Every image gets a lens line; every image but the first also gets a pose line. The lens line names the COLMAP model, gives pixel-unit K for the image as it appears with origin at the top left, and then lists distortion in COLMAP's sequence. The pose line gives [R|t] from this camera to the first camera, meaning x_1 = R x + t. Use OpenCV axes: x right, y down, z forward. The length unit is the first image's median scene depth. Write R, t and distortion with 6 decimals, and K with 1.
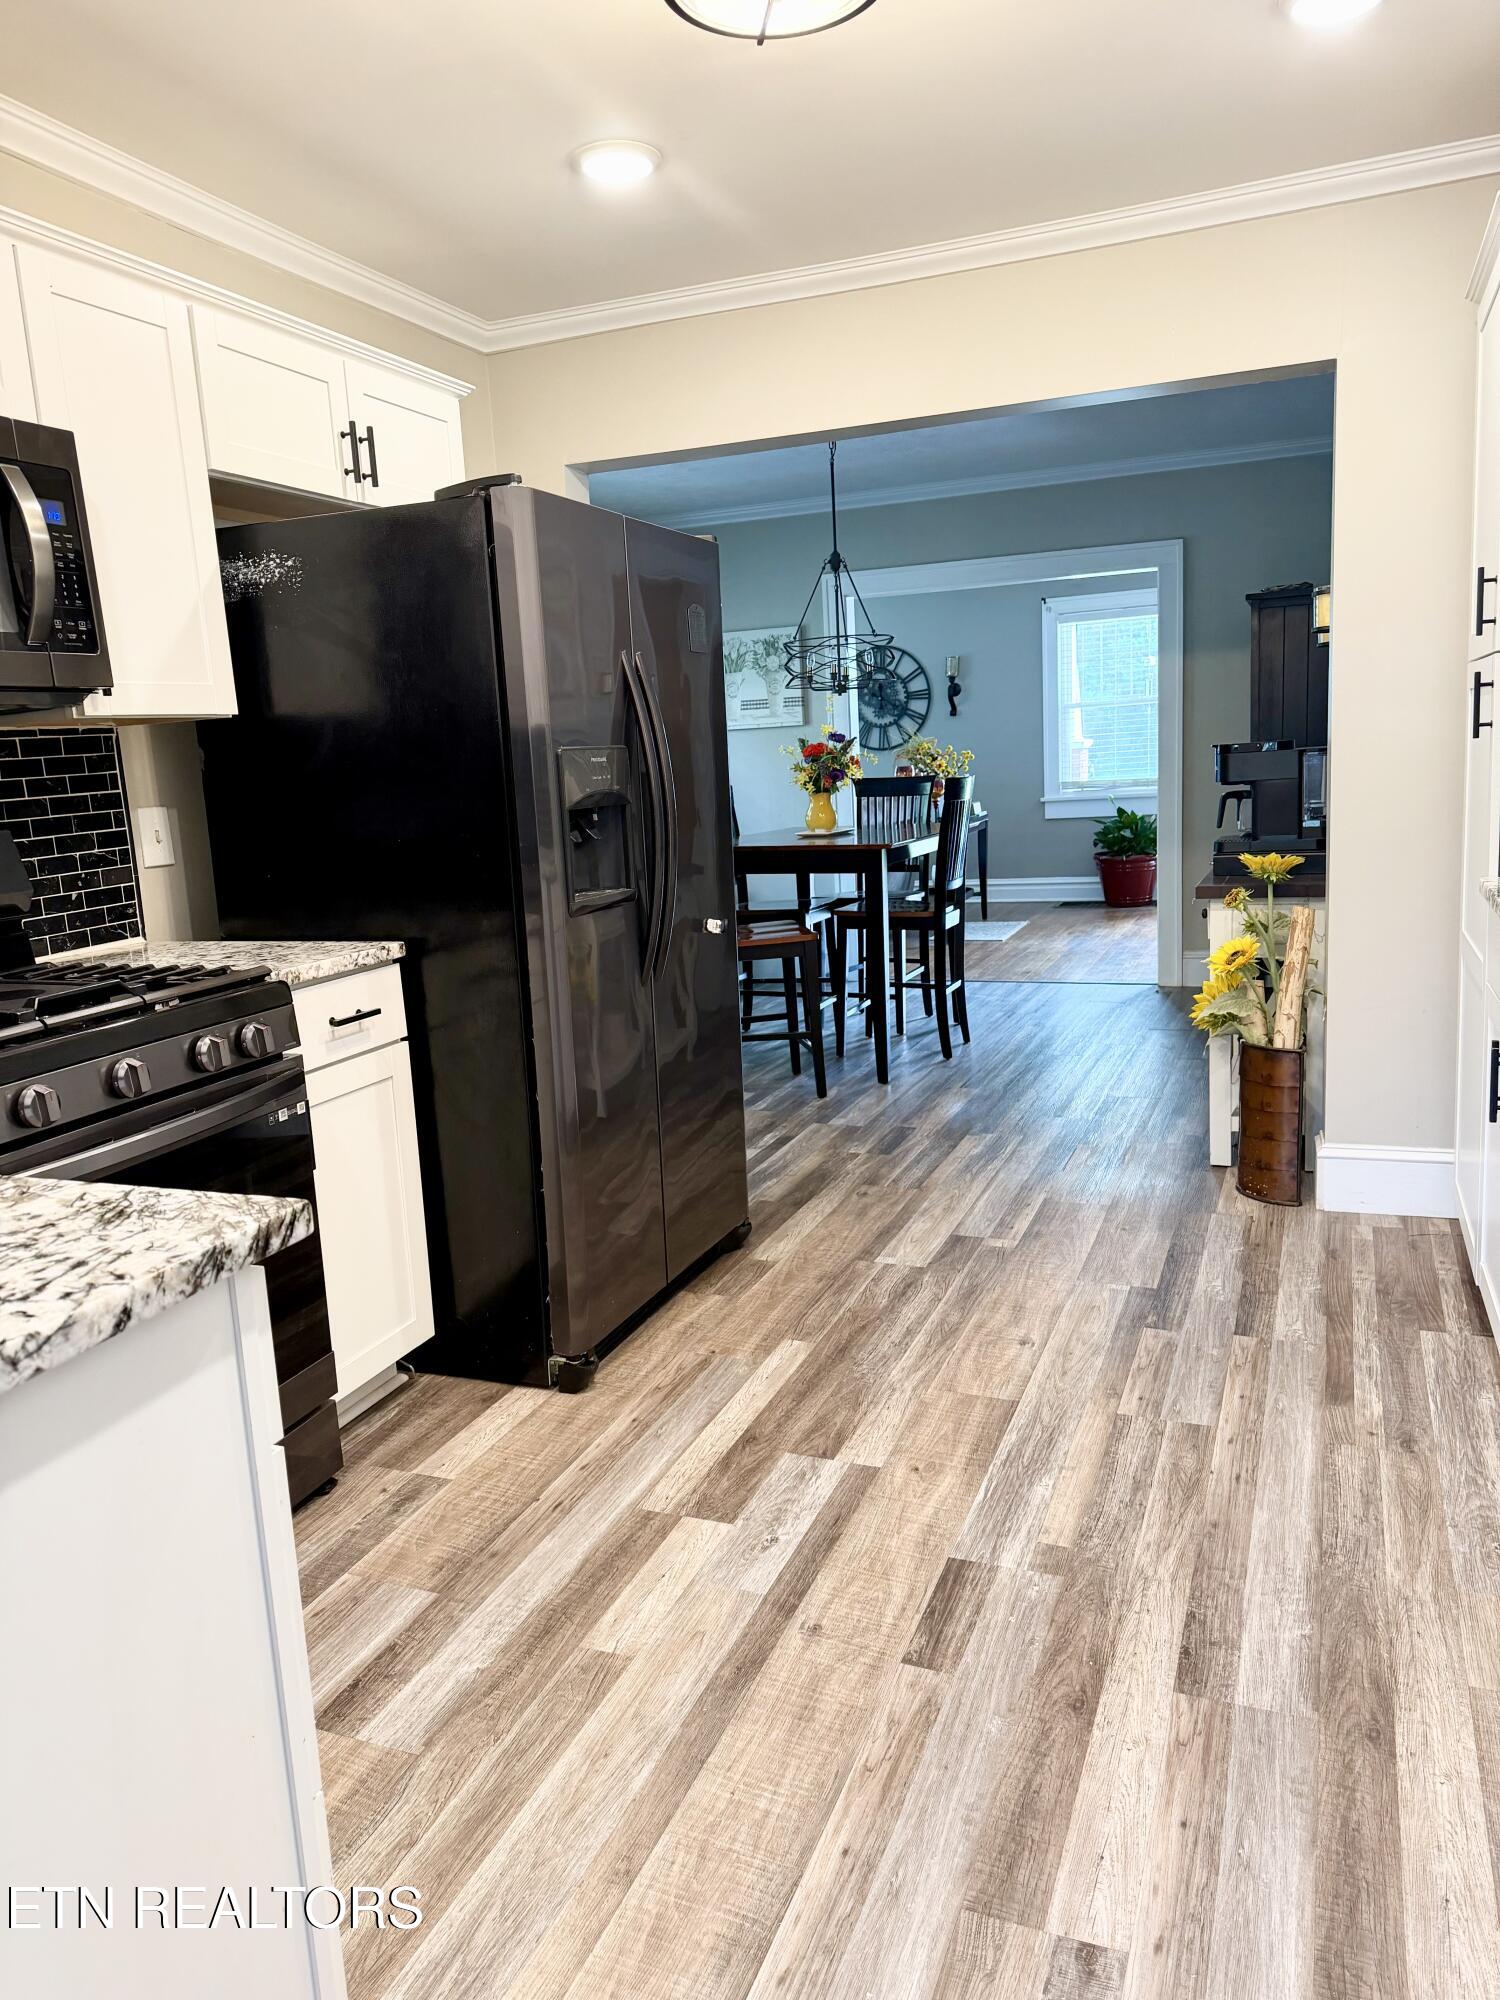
lens RADIAL K [[1398.4, 0, 750.4], [0, 1398.4, 995.7], [0, 0, 1]] dist [0.057088, -0.048855]
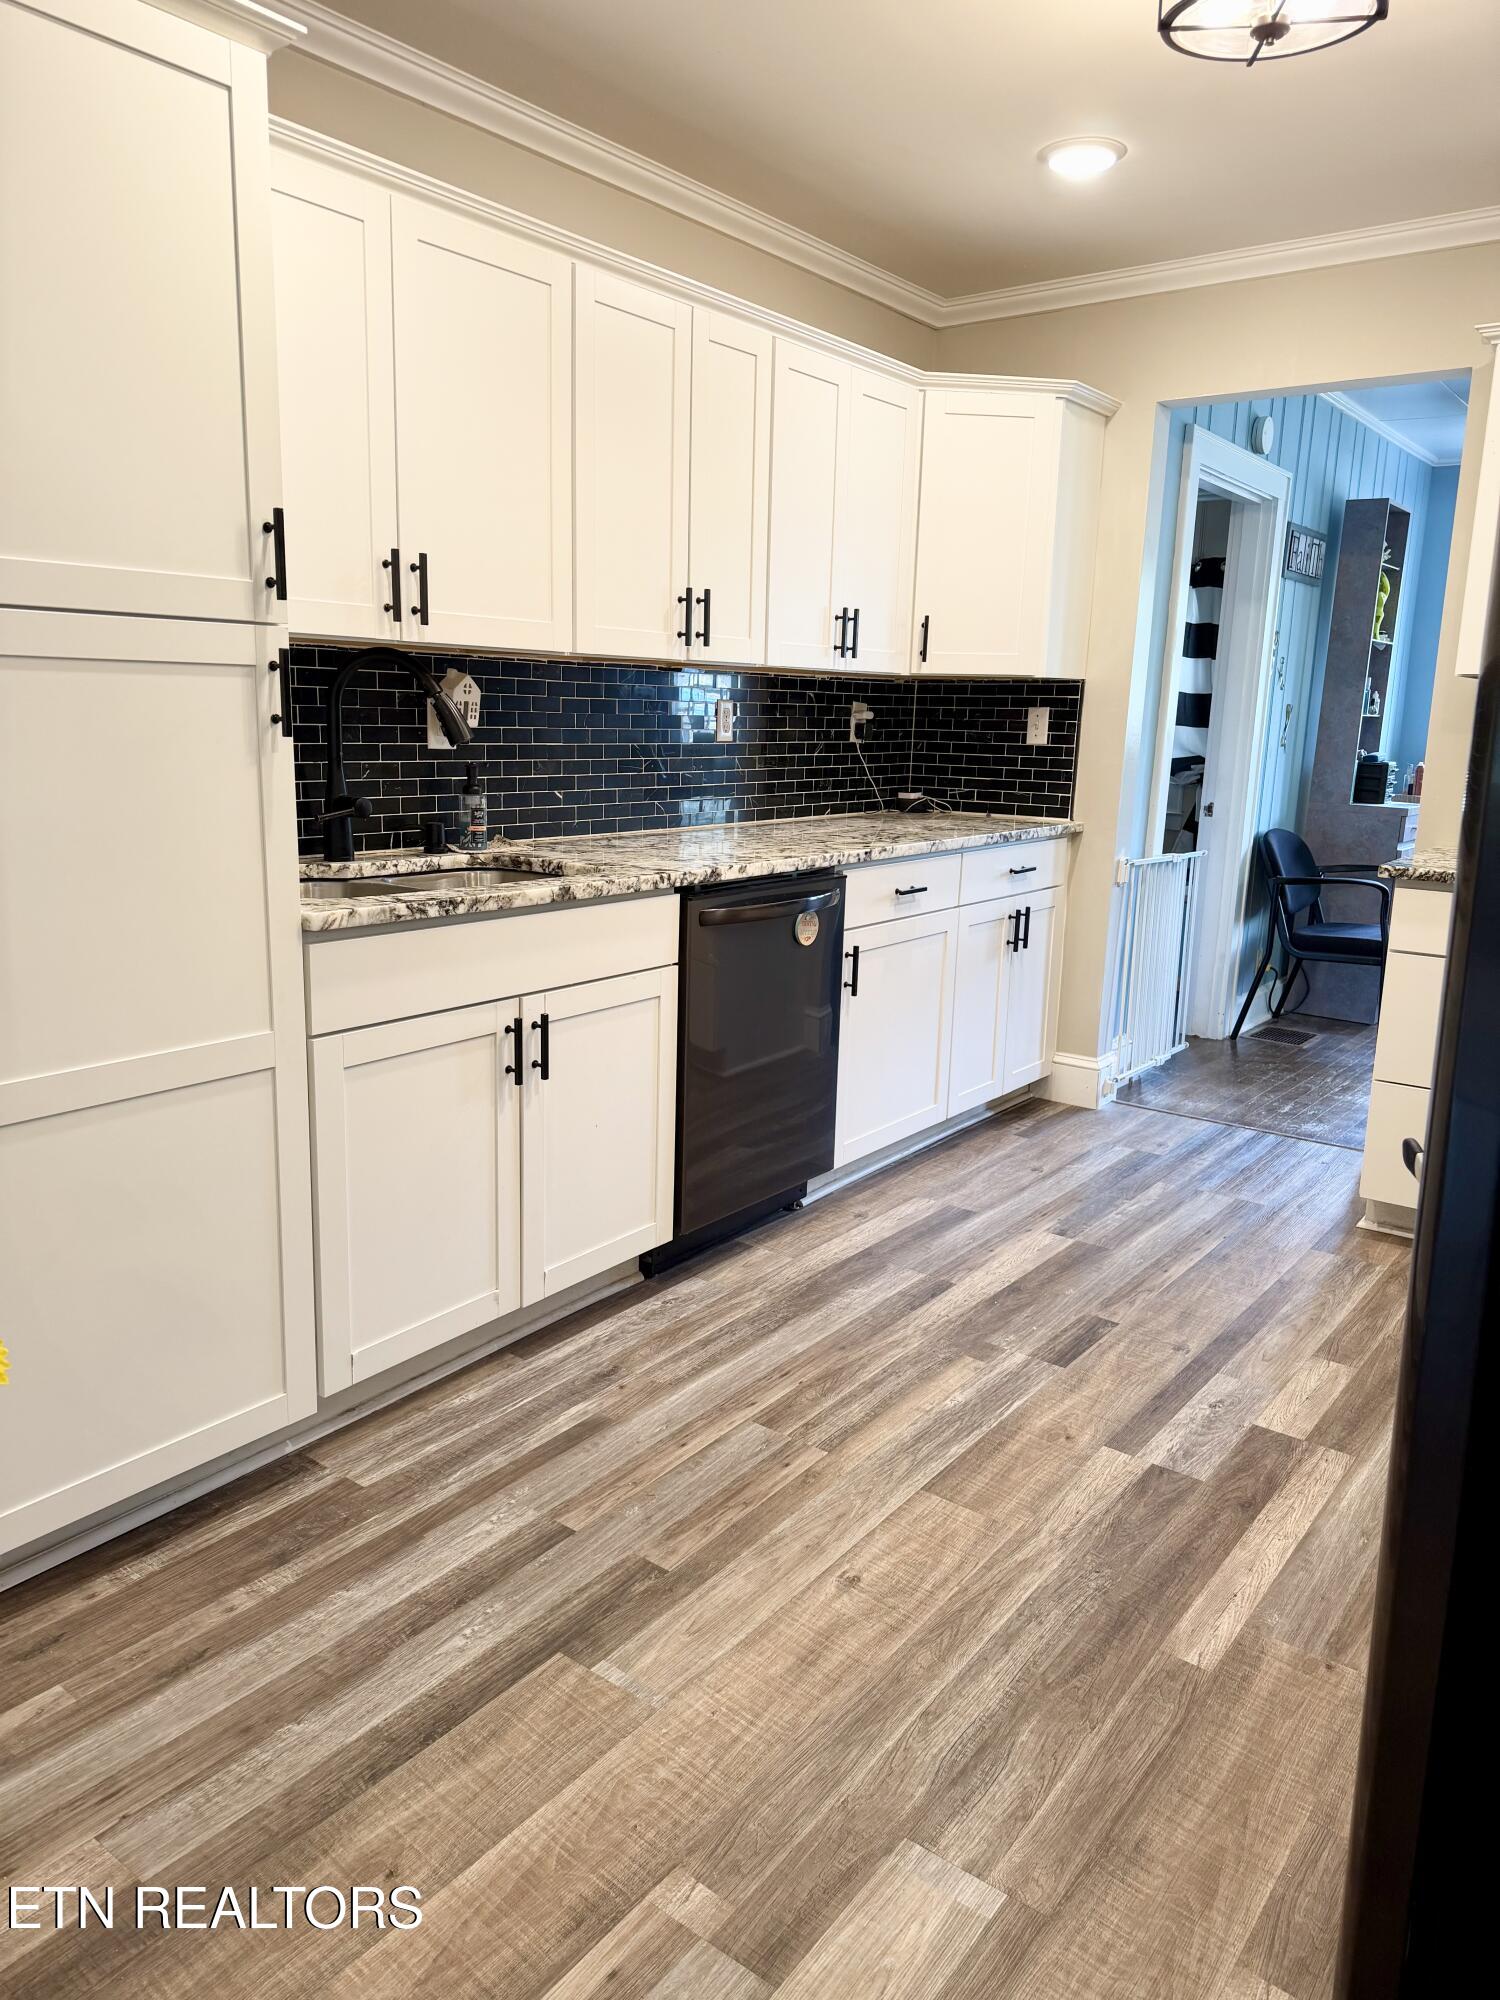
lens RADIAL K [[1398.4, 0, 751.0], [0, 1398.4, 999.1], [0, 0, 1]] dist [0.057088, -0.048855]
pose [[-0.964209, -0.030539, 0.263378, 0.079533], [0.070114, 0.928617, 0.364356, -0.338629], [-0.255704, 0.369781, -0.893240, 1.830156]]
